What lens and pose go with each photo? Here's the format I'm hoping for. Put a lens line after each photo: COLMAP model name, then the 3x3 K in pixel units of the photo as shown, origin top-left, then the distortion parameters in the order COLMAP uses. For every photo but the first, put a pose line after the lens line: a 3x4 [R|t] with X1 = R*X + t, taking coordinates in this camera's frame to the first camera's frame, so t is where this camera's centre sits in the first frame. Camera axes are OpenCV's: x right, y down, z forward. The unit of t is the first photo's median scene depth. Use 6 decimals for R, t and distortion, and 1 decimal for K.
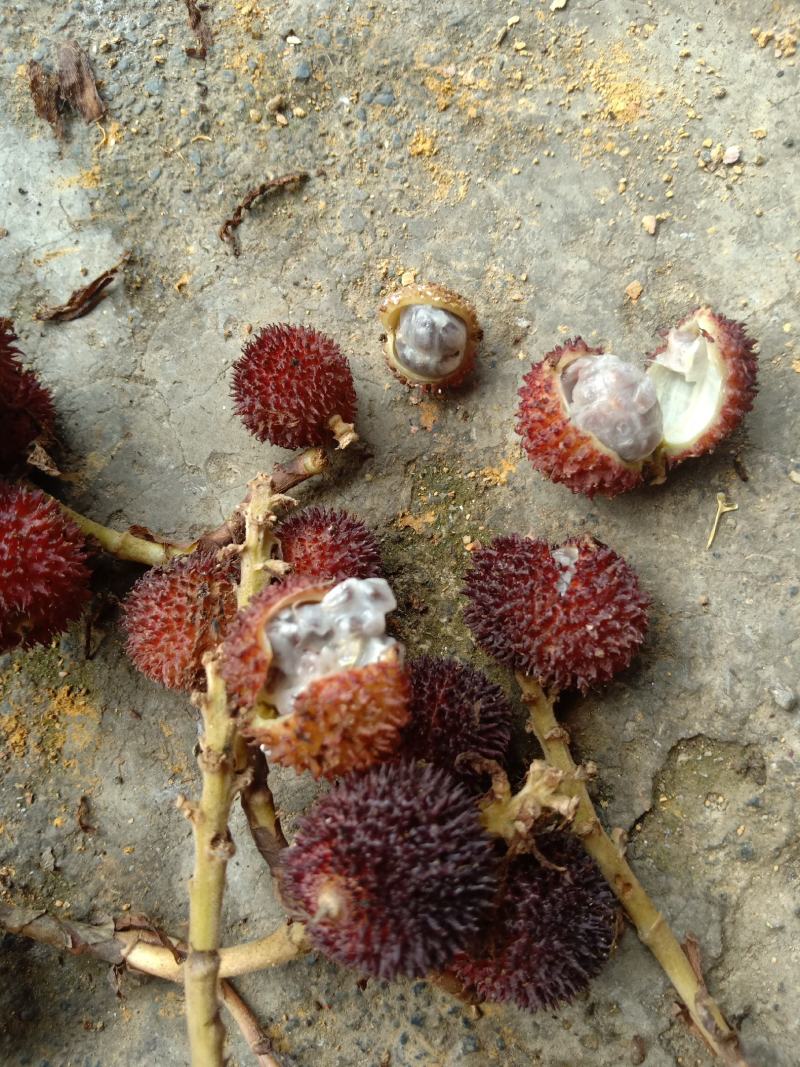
lens RADIAL K [[842.2, 0, 369.6], [0, 842.2, 555.5], [0, 0, 1]] dist [0.112724, -0.198242]
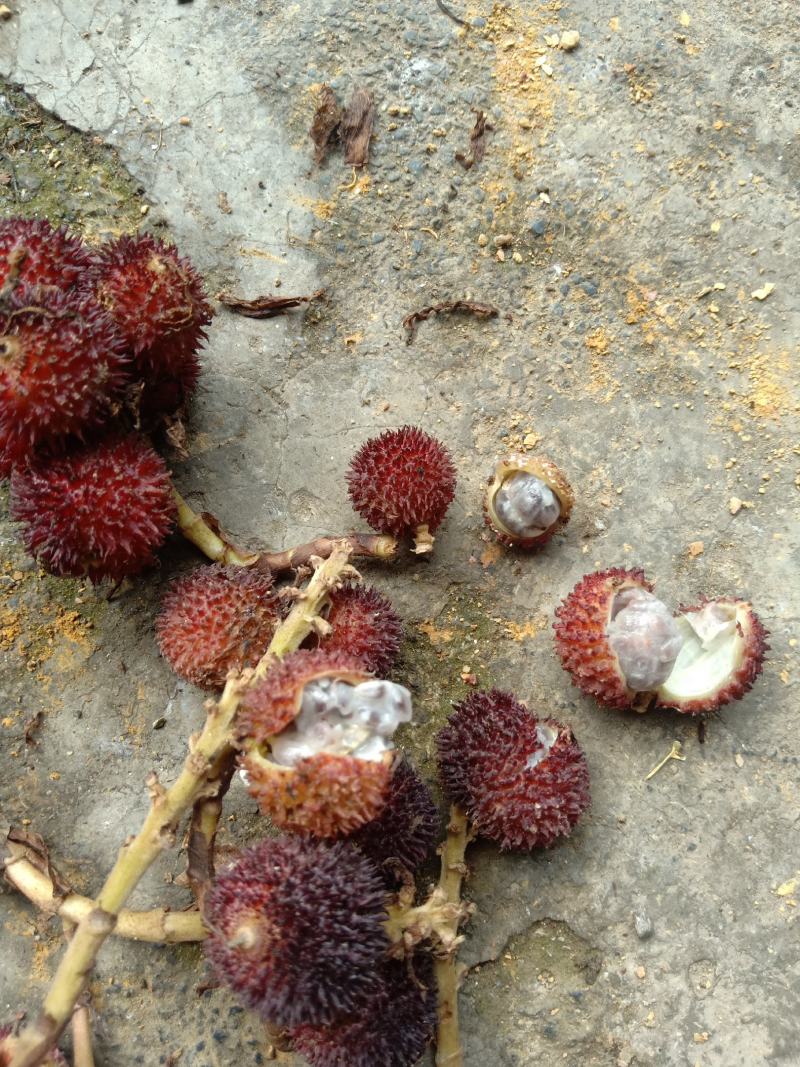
lens RADIAL K [[842.2, 0, 369.6], [0, 842.2, 555.5], [0, 0, 1]] dist [0.112724, -0.198242]
pose [[0.870213, 0.483699, 0.093617, -0.177348], [-0.483224, 0.875010, -0.029201, -0.057572], [-0.096041, -0.019827, 0.995180, -0.098902]]
